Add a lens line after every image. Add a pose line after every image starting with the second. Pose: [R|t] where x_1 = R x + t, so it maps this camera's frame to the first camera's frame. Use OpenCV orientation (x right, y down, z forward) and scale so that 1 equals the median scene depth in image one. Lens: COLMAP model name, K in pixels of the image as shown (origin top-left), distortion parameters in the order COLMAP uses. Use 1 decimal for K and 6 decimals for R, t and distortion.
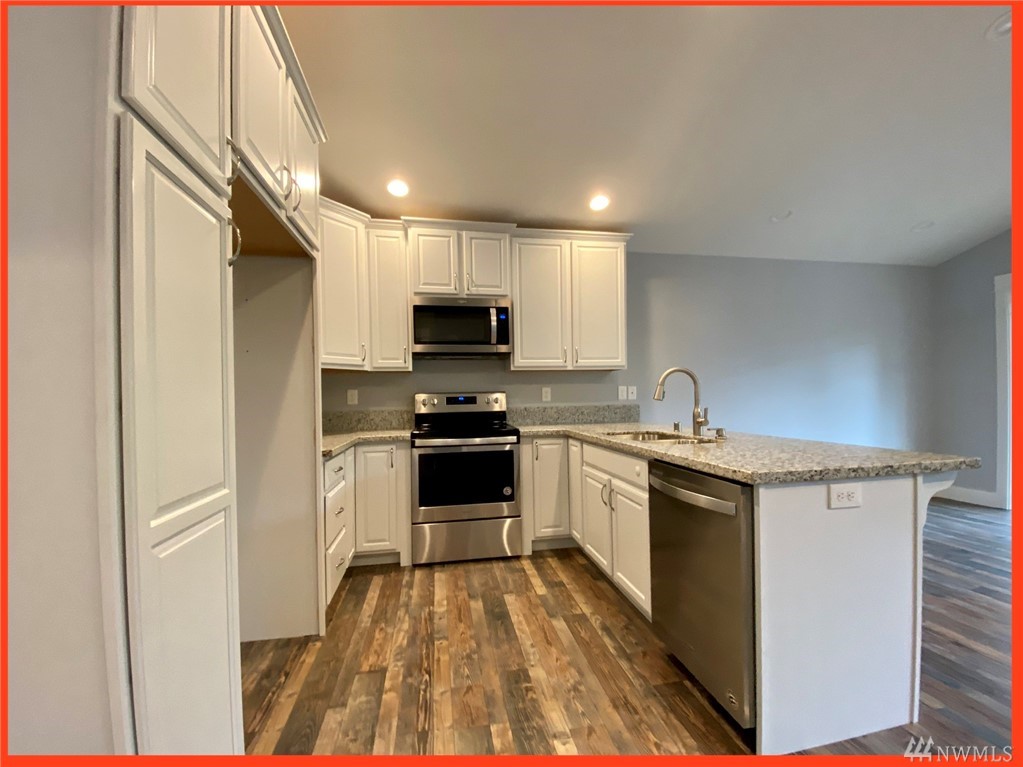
lens RADIAL K [[423.0, 0, 513.7], [0, 423.0, 387.8], [0, 0, 1]] dist [0.006493, -0.007512]
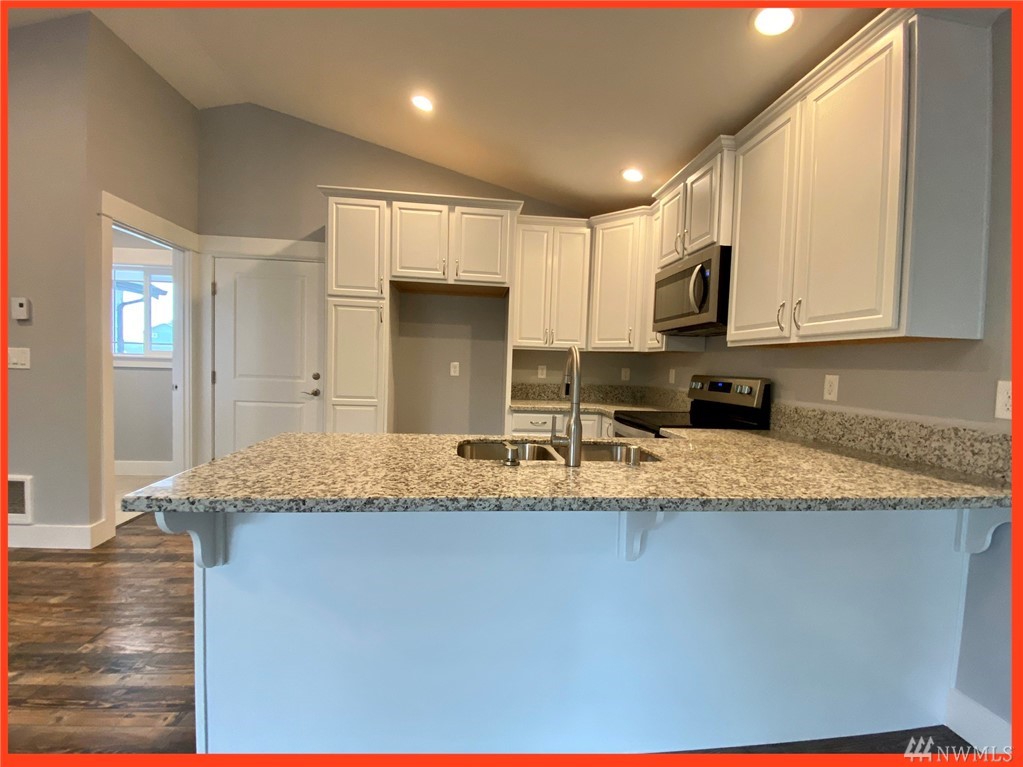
lens RADIAL K [[423.0, 0, 497.6], [0, 423.0, 396.9], [0, 0, 1]] dist [0.006493, -0.007512]
pose [[-0.068628, 0.101440, -0.992472, 0.741335], [-0.010142, 0.994695, 0.102368, -0.027680], [0.997591, 0.017091, -0.067235, 0.705827]]
